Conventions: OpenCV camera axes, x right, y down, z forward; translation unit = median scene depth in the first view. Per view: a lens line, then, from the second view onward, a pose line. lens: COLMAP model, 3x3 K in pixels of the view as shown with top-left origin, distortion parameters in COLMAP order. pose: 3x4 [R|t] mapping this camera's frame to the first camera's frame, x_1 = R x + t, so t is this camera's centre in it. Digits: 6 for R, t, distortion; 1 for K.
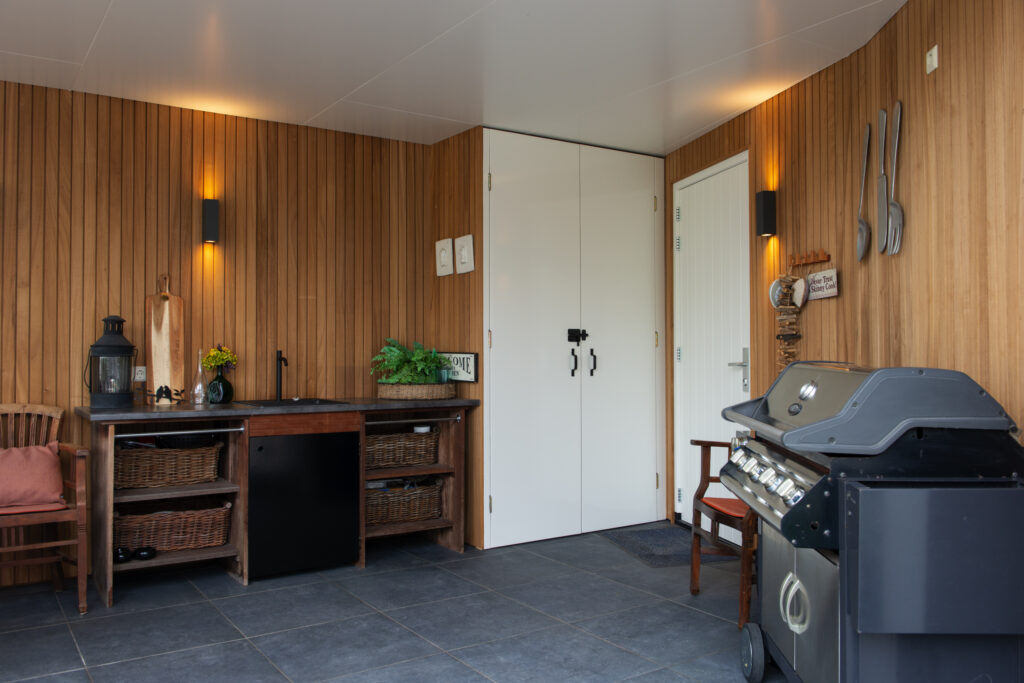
lens RADIAL K [[835.5, 0, 507.8], [0, 835.5, 347.8], [0, 0, 1]] dist [-0.022913, 0.005030]
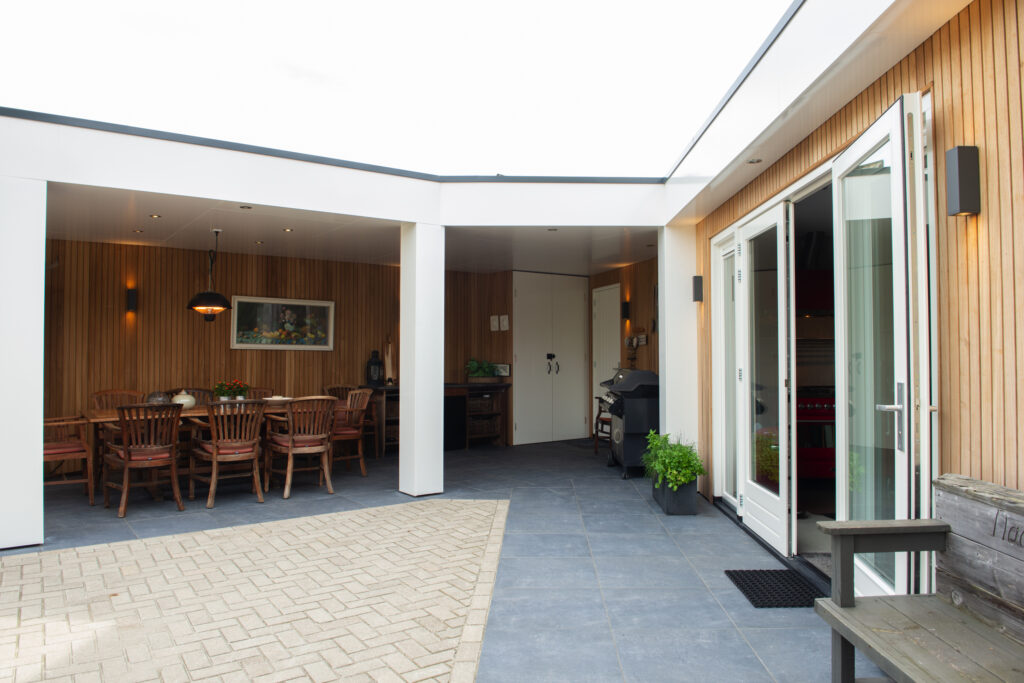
lens RADIAL K [[700.7, 0, 508.1], [0, 700.7, 339.2], [0, 0, 1]] dist [-0.052699, -0.000219]
pose [[0.998940, 0.001978, 0.045988, -0.140362], [-0.001073, 0.999806, -0.019691, -0.026773], [-0.046018, 0.019621, 0.998748, -1.056555]]
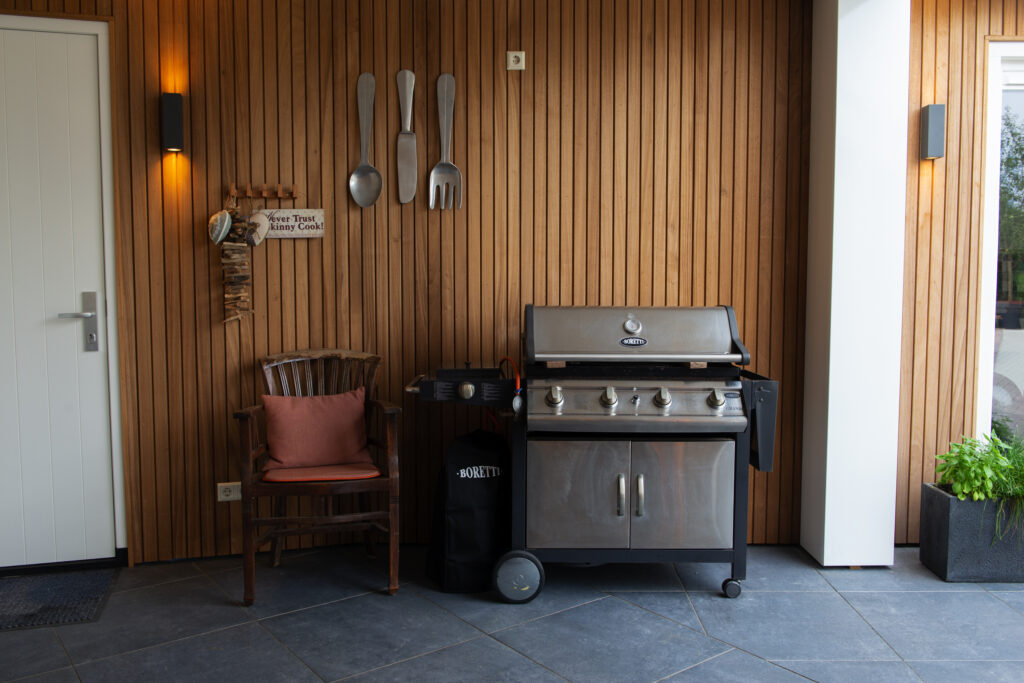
lens RADIAL K [[835.5, 0, 518.2], [0, 835.5, 338.3], [0, 0, 1]] dist [-0.022913, 0.005030]
pose [[-0.063111, -0.065959, 0.995824, -0.471267], [-0.001557, 0.997819, 0.065993, -0.008078], [-0.998005, 0.002614, -0.063076, 0.662238]]
